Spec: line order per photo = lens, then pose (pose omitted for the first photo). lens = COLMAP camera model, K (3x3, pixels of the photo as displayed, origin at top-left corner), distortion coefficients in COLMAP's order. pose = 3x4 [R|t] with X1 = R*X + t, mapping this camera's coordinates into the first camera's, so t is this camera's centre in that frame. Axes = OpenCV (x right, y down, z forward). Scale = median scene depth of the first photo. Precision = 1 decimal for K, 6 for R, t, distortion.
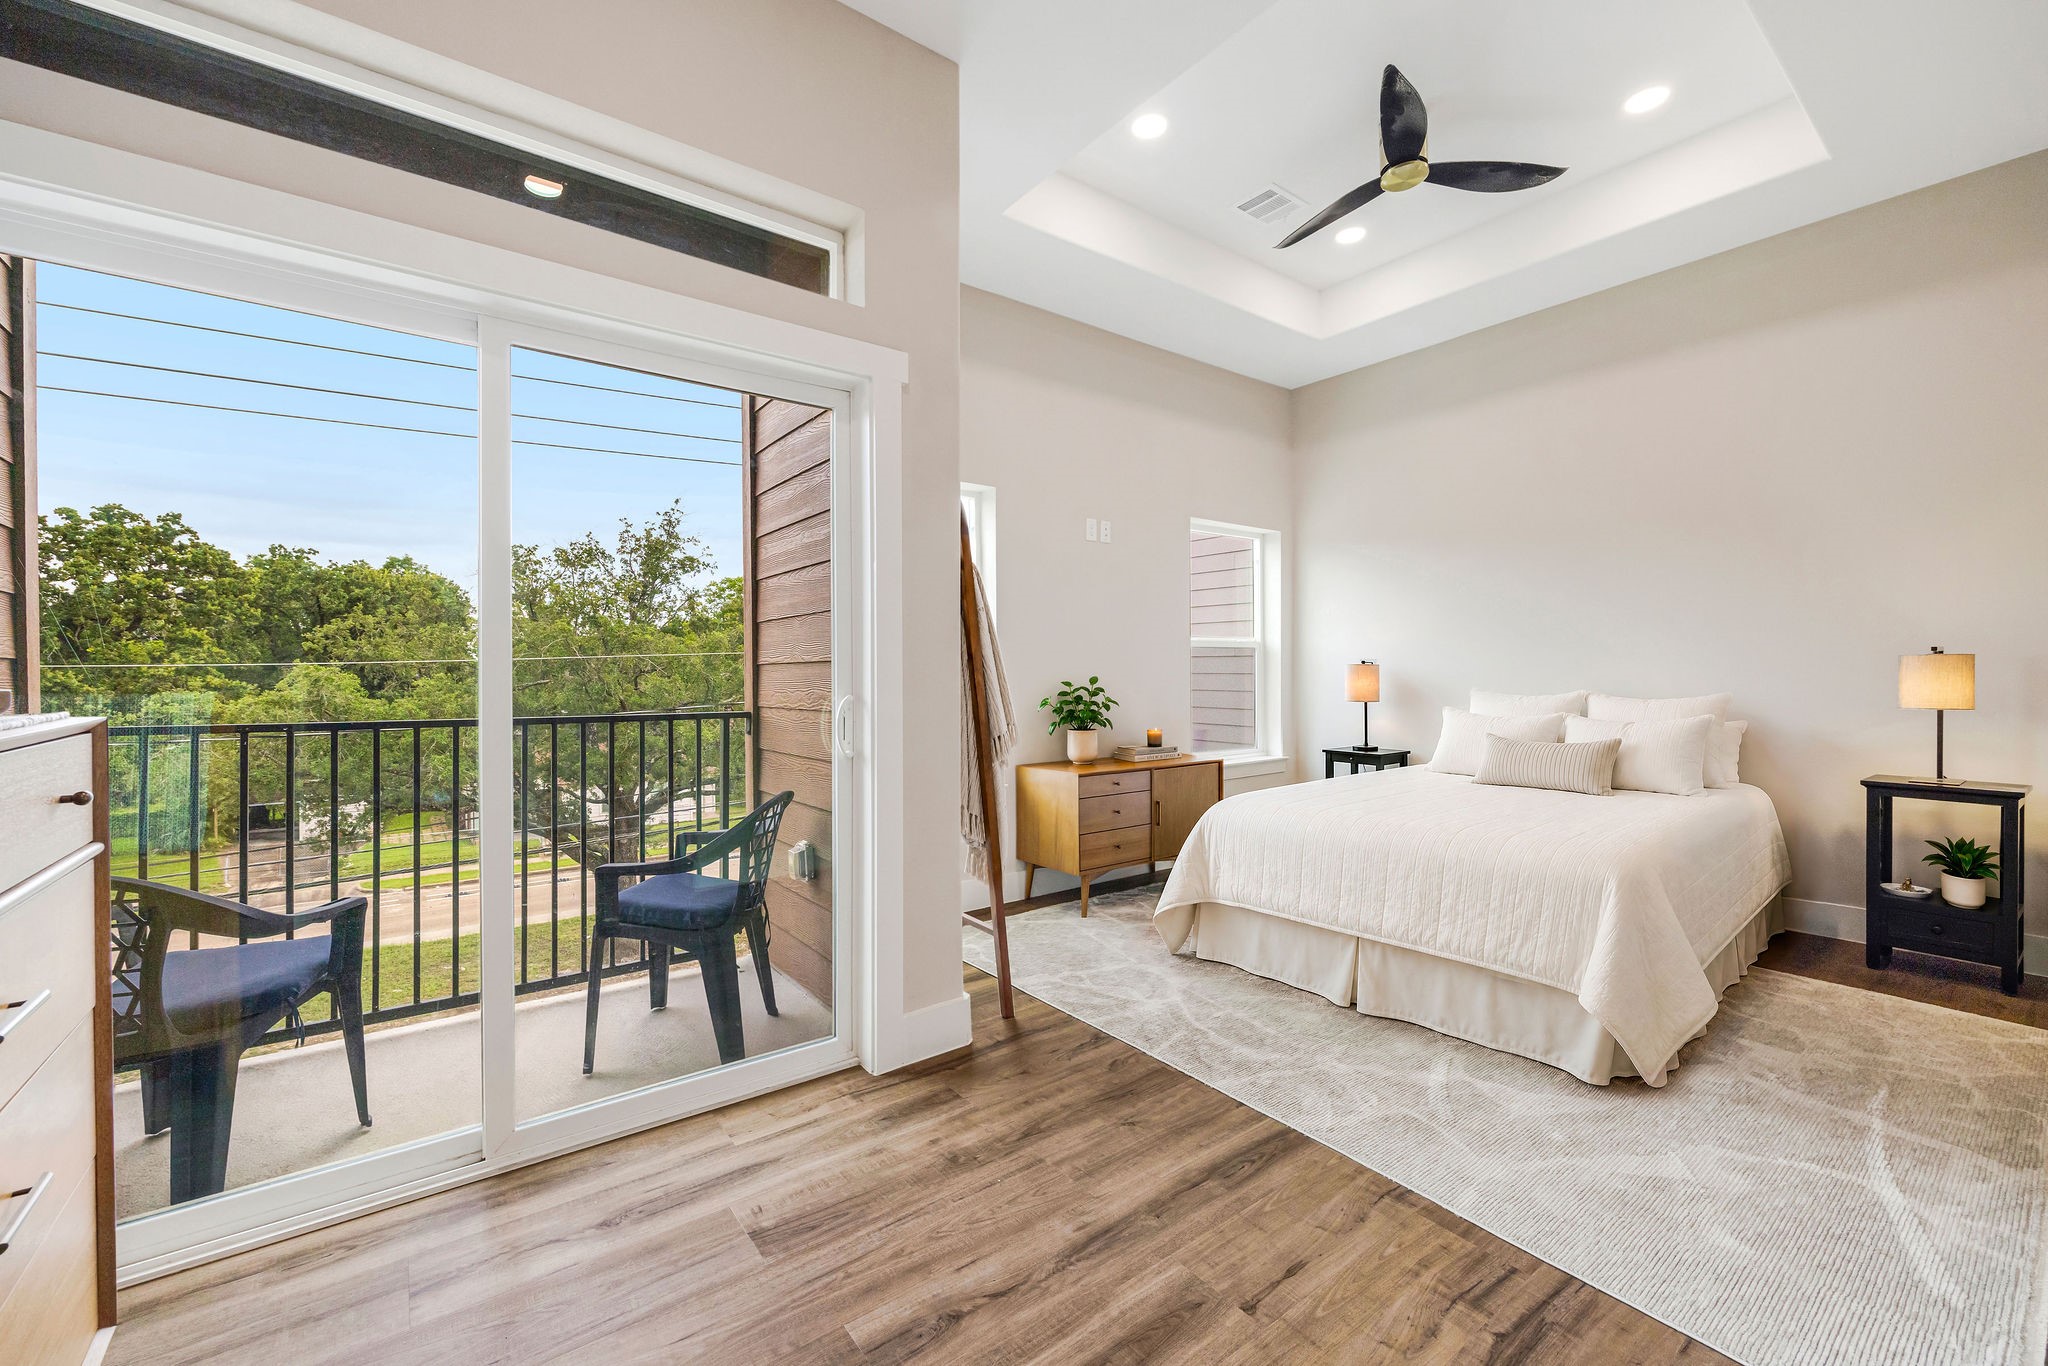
lens RADIAL K [[846.8, 0, 1029.7], [0, 846.8, 681.9], [0, 0, 1]] dist [0.017854, -0.001394]
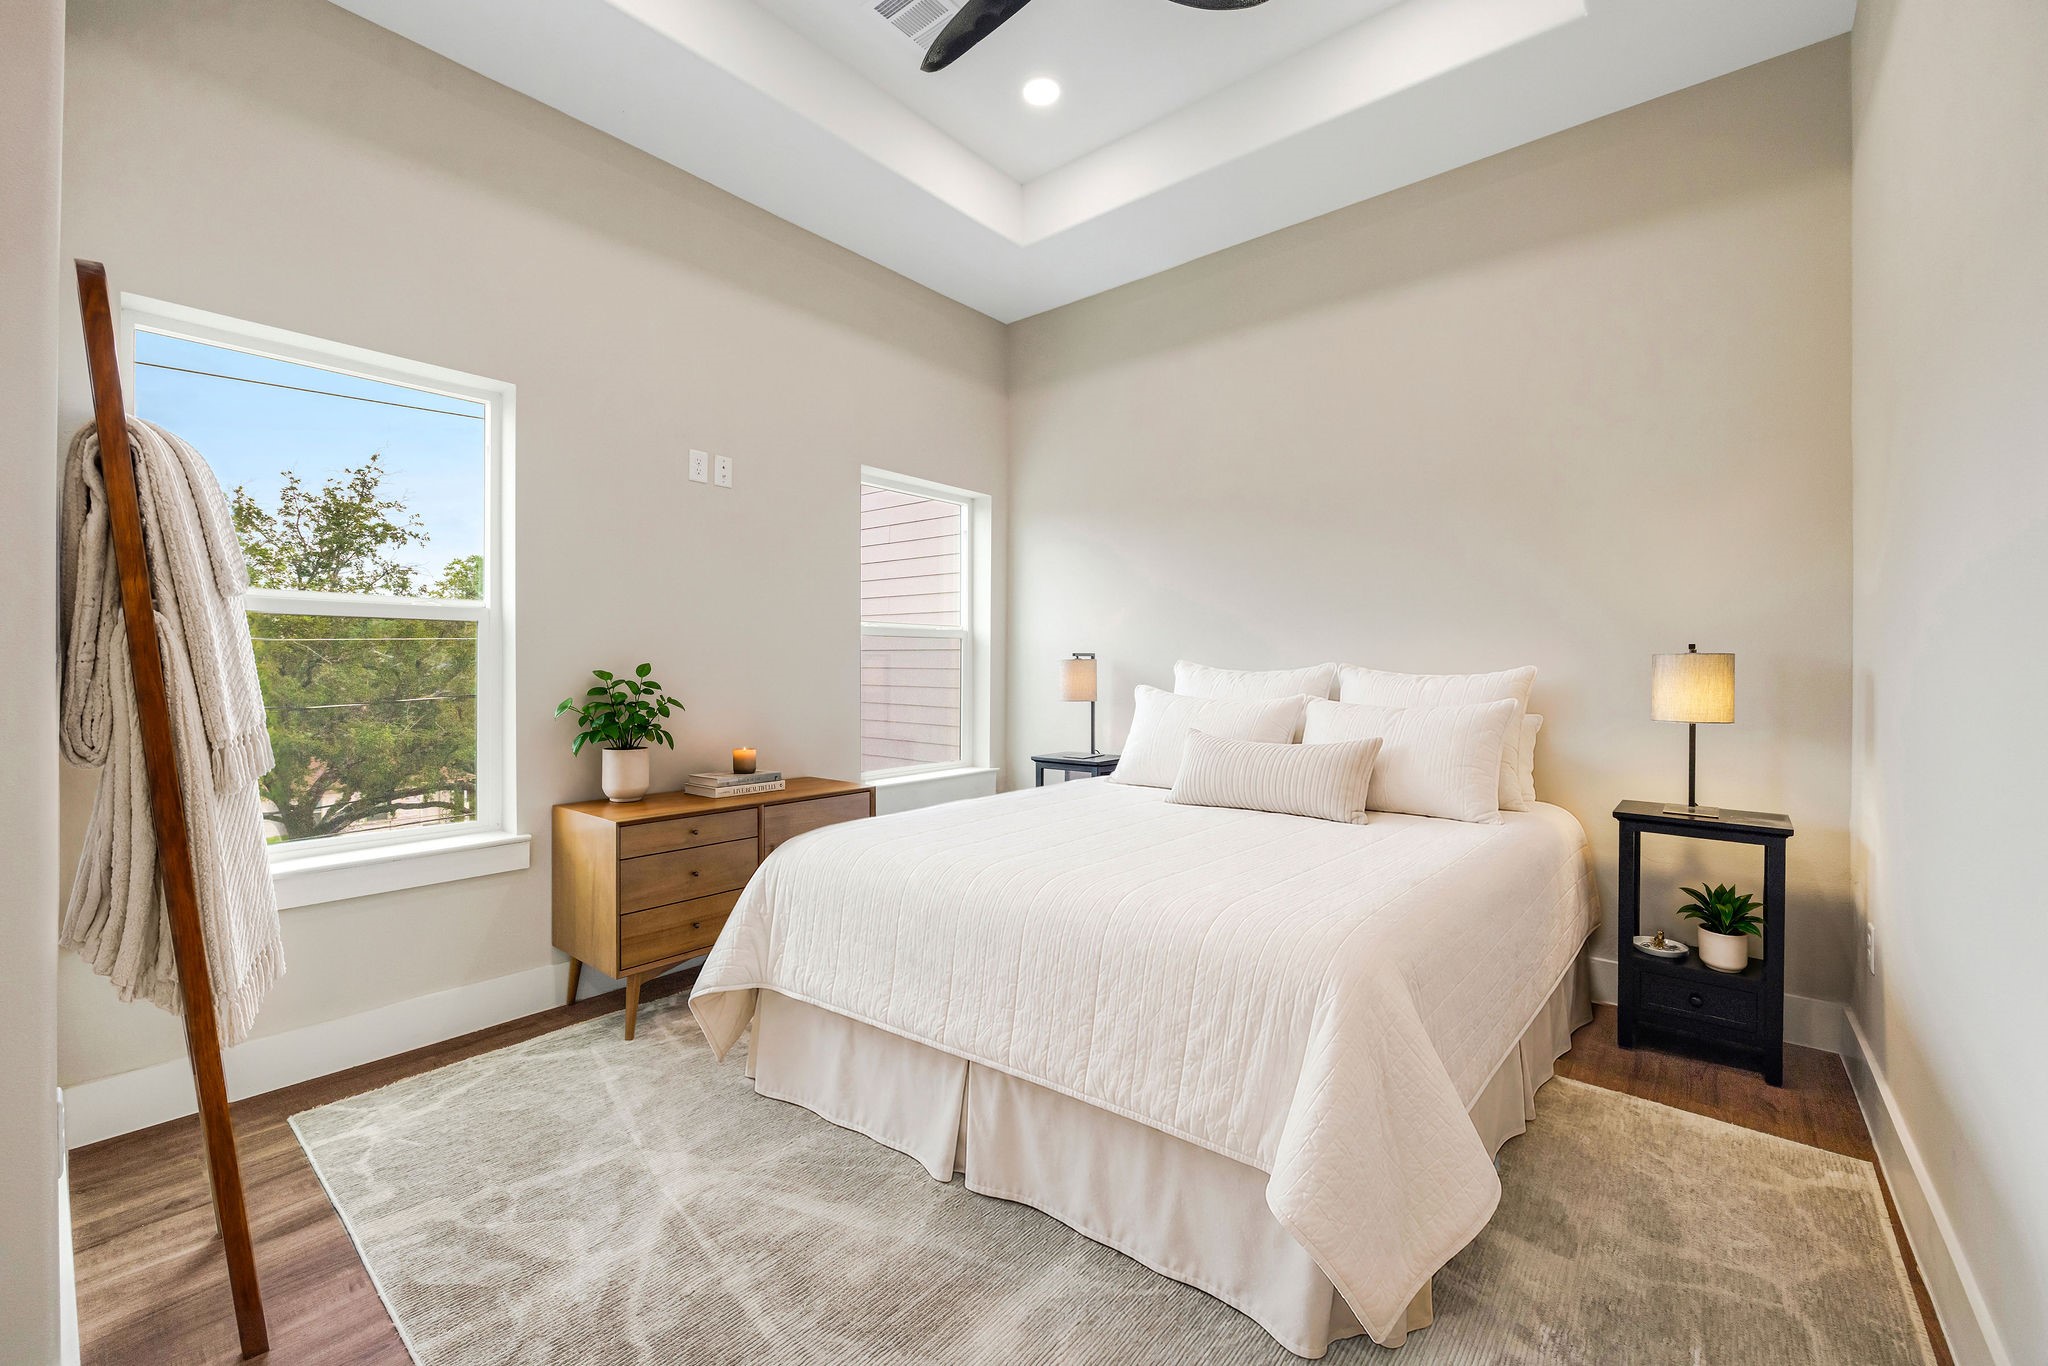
lens RADIAL K [[846.8, 0, 1028.8], [0, 846.8, 673.2], [0, 0, 1]] dist [0.017854, -0.001394]
pose [[0.975246, 0.007633, 0.220992, 0.260432], [-0.006719, 0.999965, -0.004885, -0.005178], [-0.221022, 0.003279, 0.975263, 0.342964]]
